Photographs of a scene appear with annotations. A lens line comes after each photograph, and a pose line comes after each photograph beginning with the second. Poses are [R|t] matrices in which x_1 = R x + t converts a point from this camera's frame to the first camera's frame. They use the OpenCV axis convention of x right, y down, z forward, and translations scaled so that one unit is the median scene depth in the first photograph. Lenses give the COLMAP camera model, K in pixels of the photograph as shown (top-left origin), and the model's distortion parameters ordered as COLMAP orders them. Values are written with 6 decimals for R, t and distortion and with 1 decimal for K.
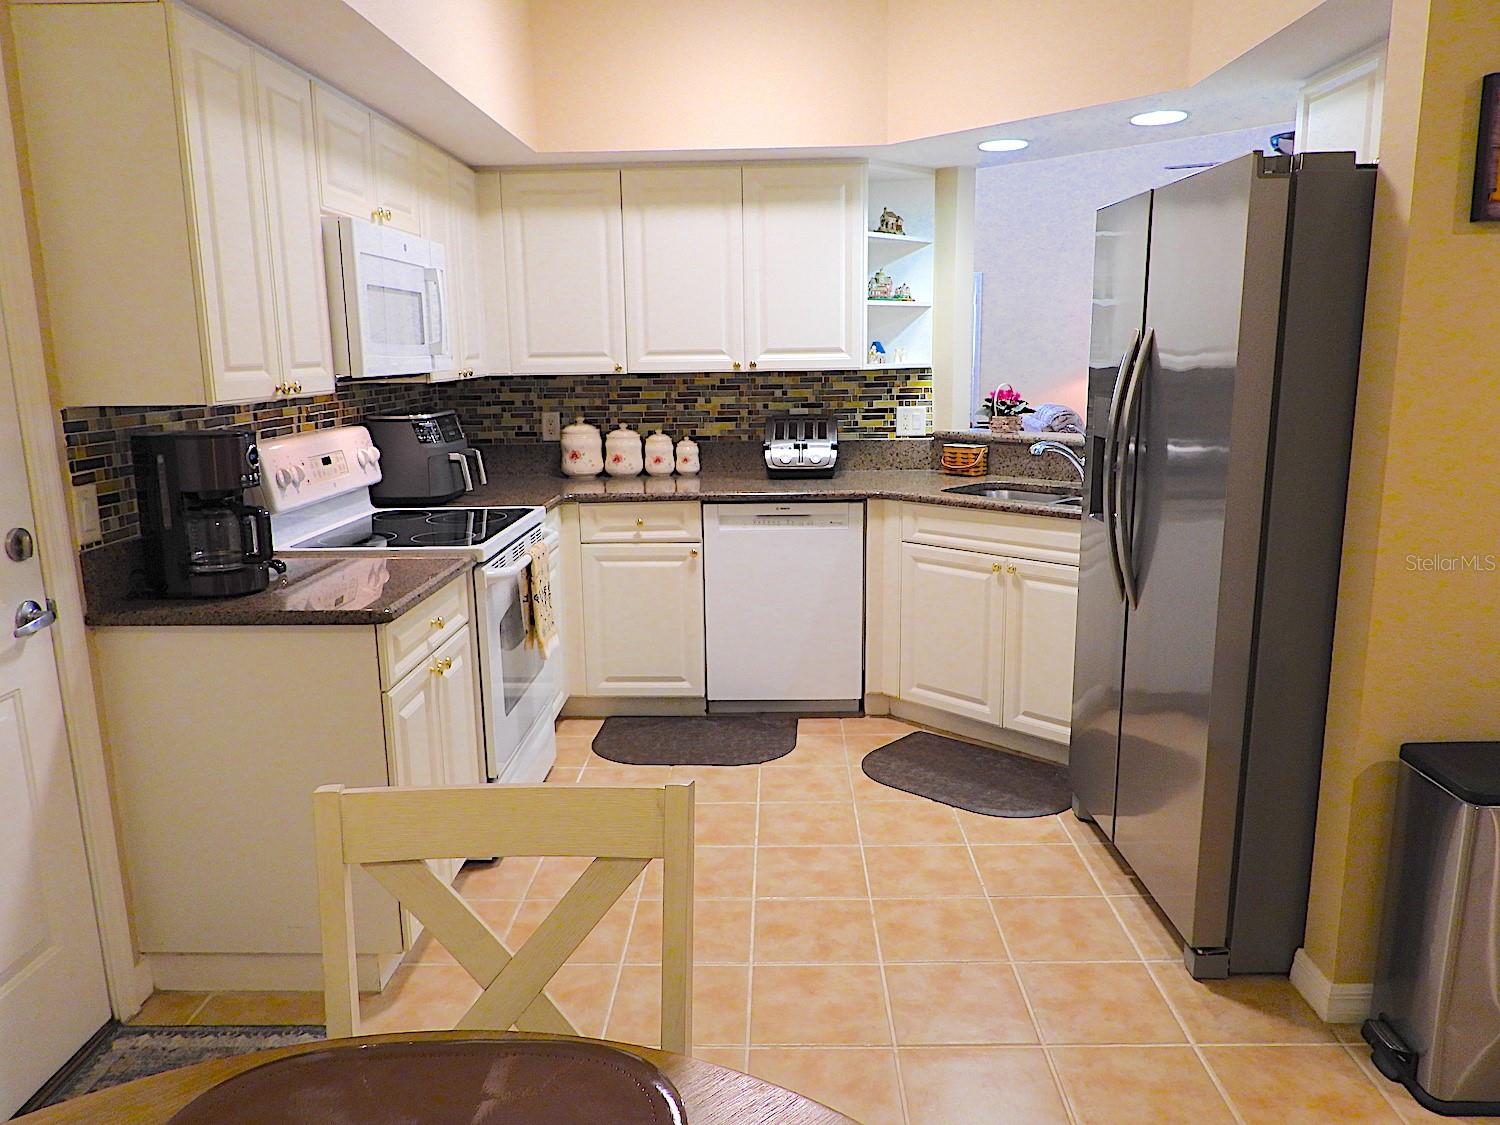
lens RADIAL K [[1072.6, 0, 750.0], [0, 1072.6, 562.5], [0, 0, 1]] dist [-0.016097, 0.005485]
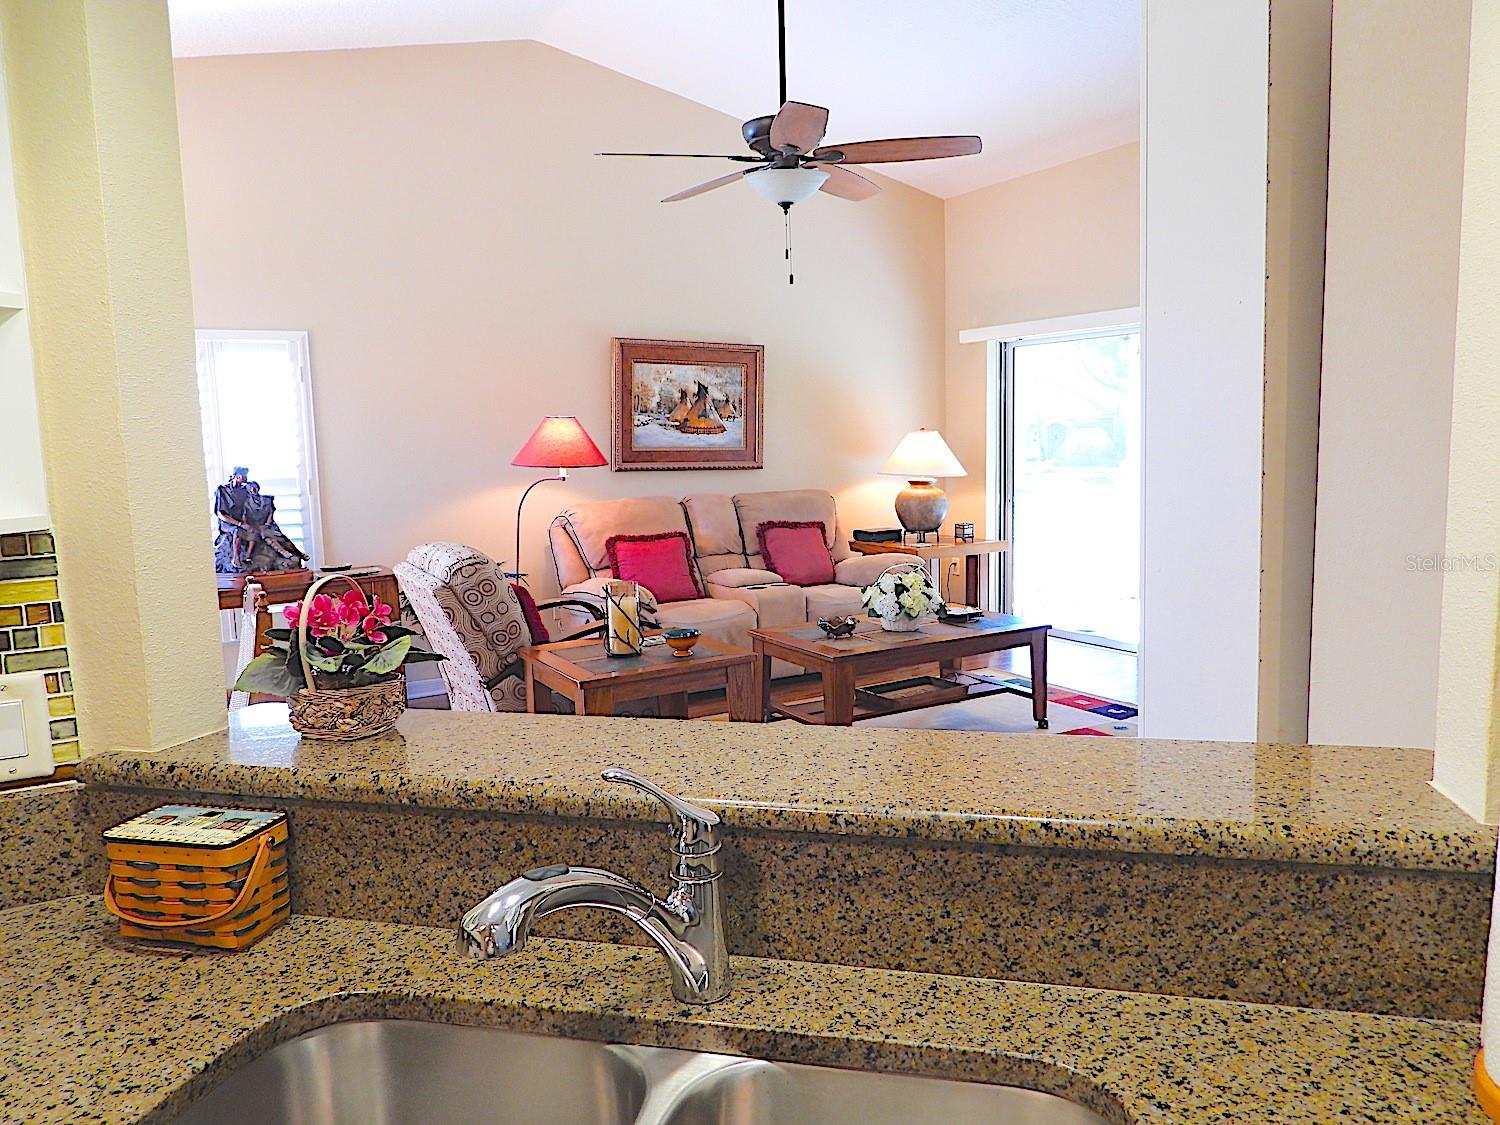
lens RADIAL K [[1072.6, 0, 750.0], [0, 1072.6, 562.5], [0, 0, 1]] dist [-0.016097, 0.005485]
pose [[0.843540, -0.071941, 0.532227, 0.178636], [0.118821, 0.991429, -0.054312, -0.141079], [-0.523758, 0.109054, 0.844858, 0.690877]]
